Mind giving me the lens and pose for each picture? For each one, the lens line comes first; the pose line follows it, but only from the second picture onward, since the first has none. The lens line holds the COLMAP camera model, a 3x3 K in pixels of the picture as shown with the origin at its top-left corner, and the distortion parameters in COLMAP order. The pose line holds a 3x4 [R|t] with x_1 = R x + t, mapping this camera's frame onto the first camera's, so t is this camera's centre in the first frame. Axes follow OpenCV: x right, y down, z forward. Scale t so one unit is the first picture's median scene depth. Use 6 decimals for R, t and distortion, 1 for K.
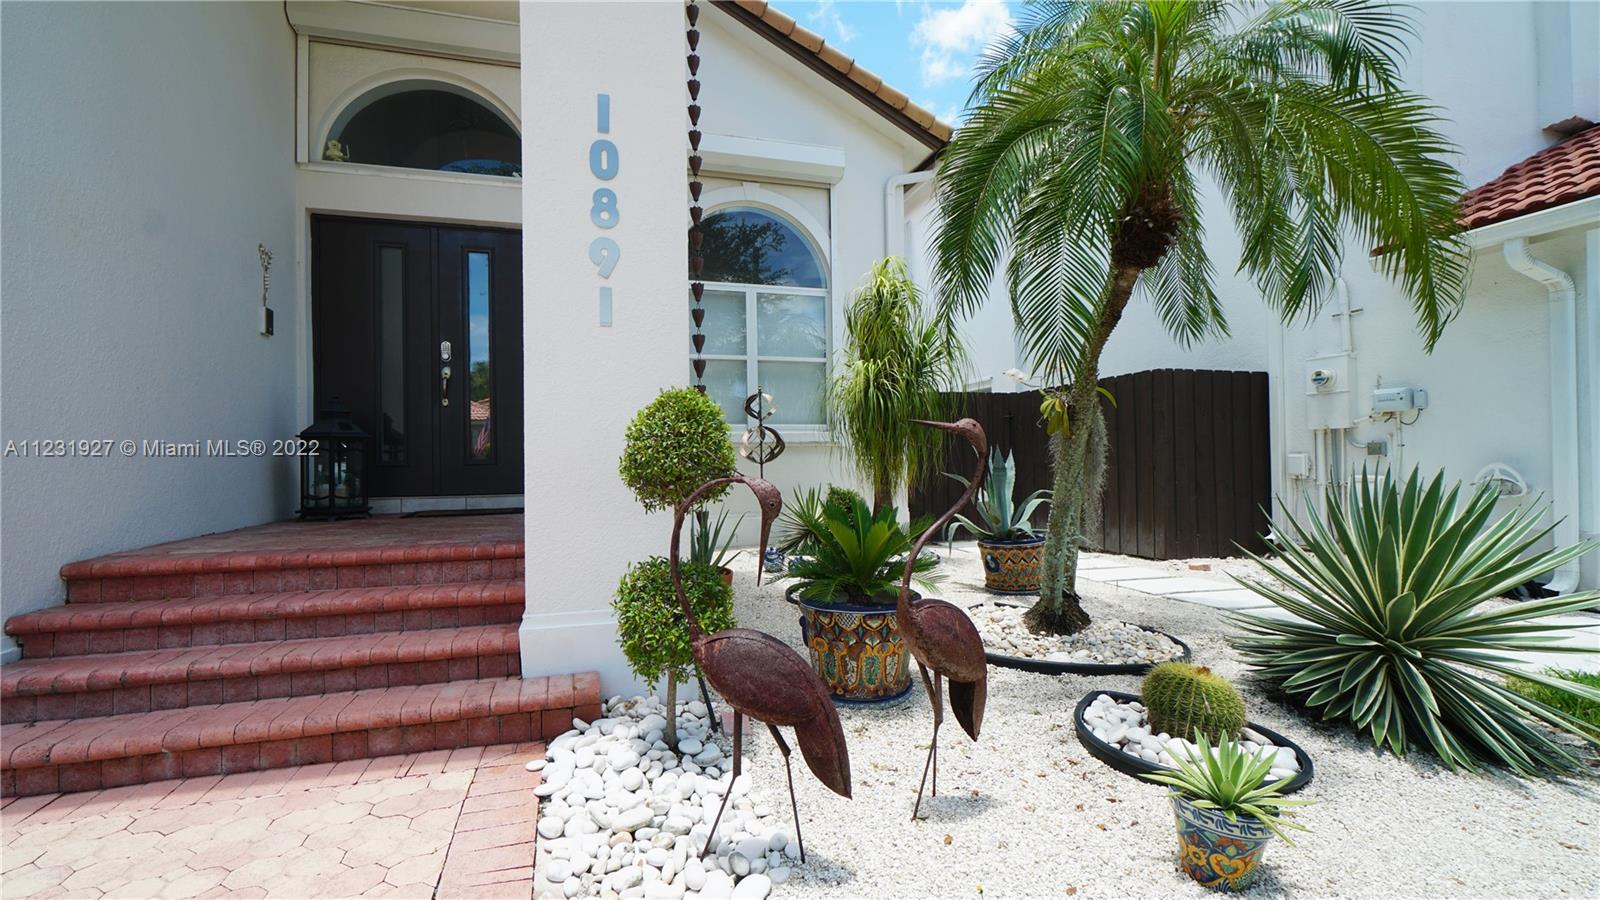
lens RADIAL K [[697.3, 0, 798.4], [0, 697.3, 462.2], [0, 0, 1]] dist [-0.002986, 0.001495]
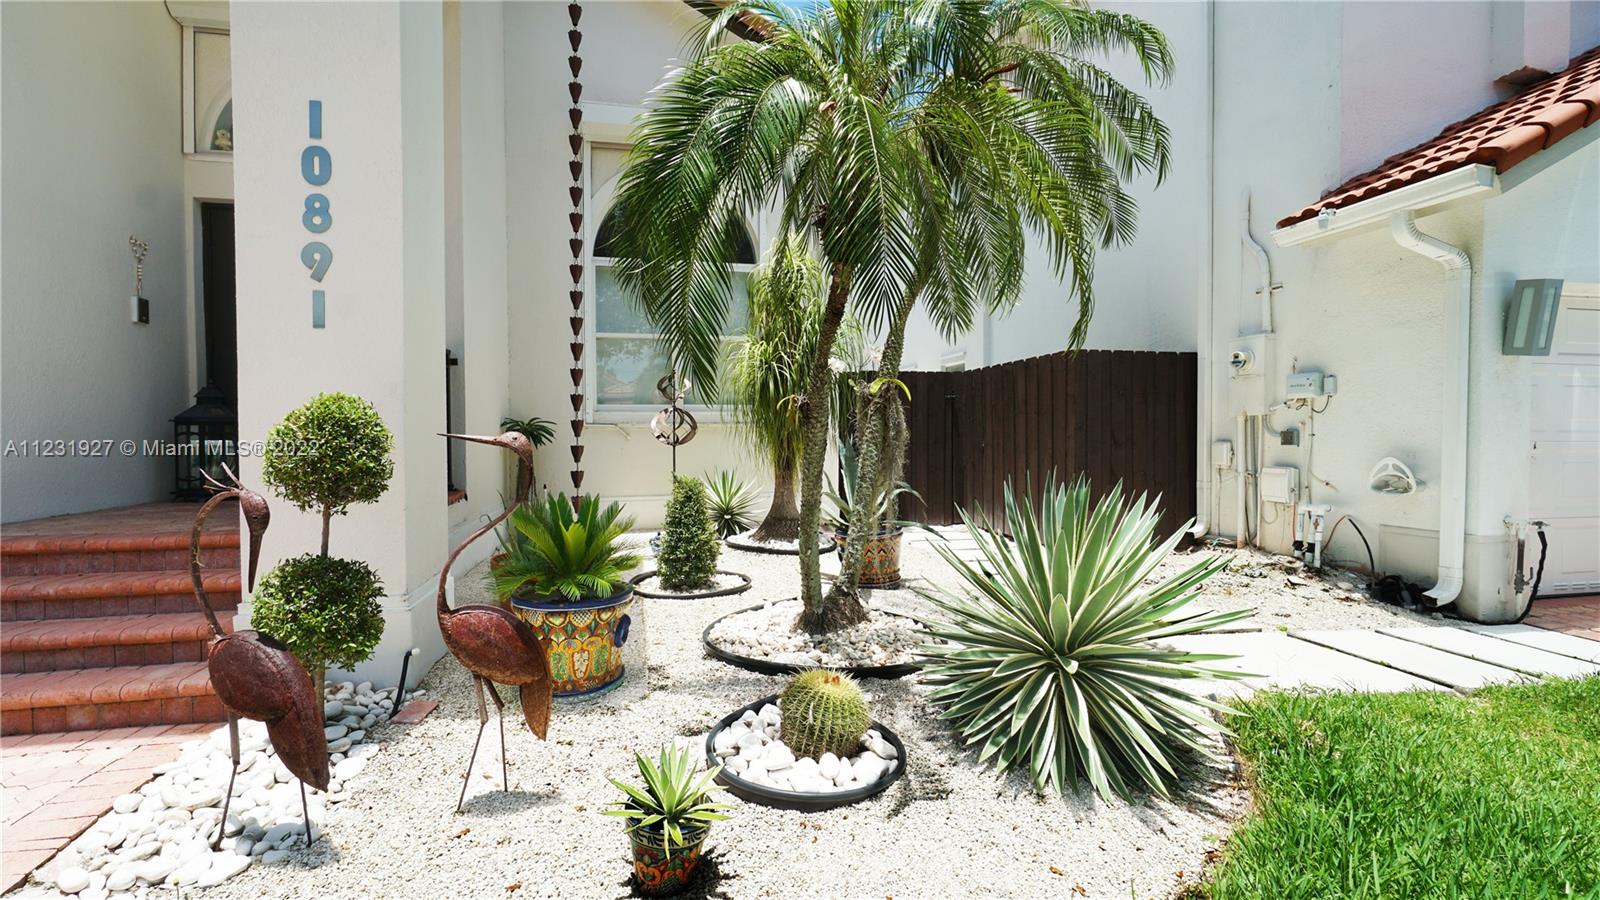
lens RADIAL K [[697.3, 0, 717.3], [0, 697.3, 478.5], [0, 0, 1]] dist [-0.002986, 0.001495]
pose [[0.996616, 0.013579, -0.081064, 0.369819], [-0.008628, 0.998093, 0.061120, -0.039046], [0.081739, -0.060214, 0.994833, 0.005713]]
